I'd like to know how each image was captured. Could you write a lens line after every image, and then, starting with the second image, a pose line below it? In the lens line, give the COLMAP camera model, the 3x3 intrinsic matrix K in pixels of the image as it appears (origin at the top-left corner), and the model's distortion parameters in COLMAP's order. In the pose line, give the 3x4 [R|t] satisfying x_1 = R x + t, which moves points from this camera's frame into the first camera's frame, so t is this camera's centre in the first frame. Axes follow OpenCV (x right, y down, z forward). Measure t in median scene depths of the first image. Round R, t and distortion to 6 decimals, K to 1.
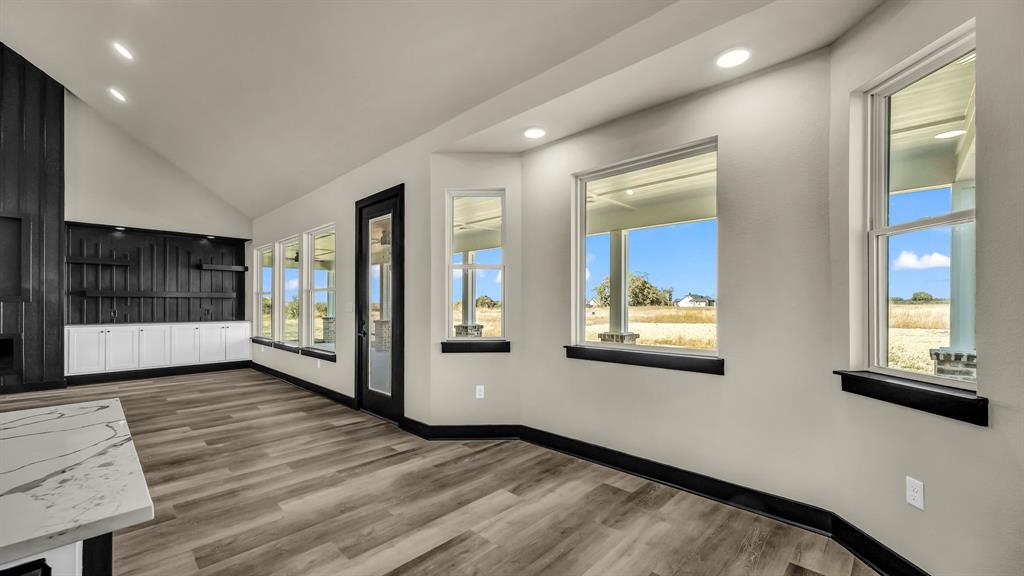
lens RADIAL K [[403.4, 0, 504.1], [0, 403.4, 305.2], [0, 0, 1]] dist [0.000214, 0.000001]
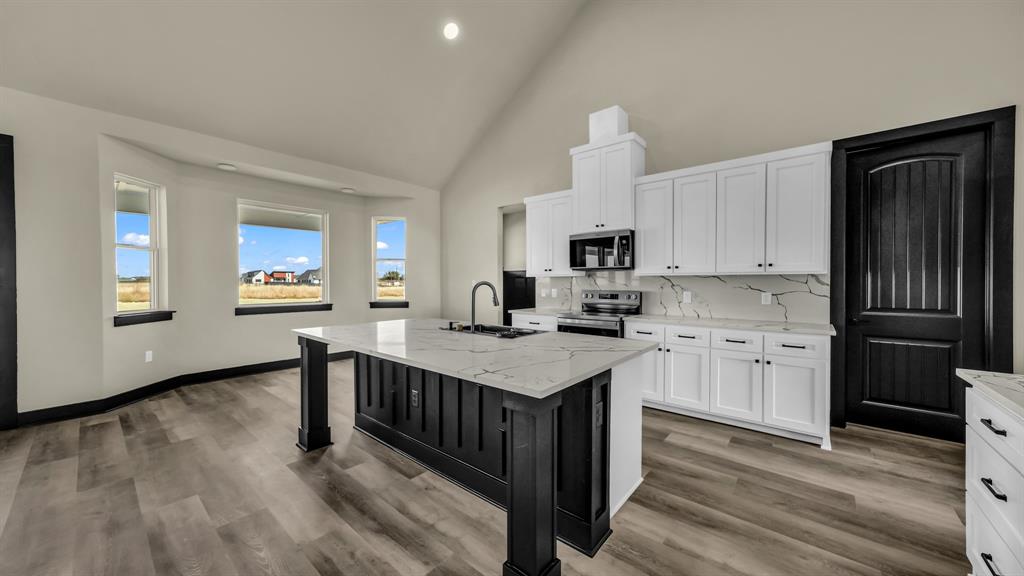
lens RADIAL K [[356.5, 0, 505.1], [0, 356.5, 283.7], [0, 0, 1]] dist [0.002494, 0.000340]
pose [[-0.054381, -0.002042, 0.998518, -1.148265], [0.002550, 0.999994, 0.002184, 0.006903], [-0.998517, 0.002665, -0.054375, 0.041926]]
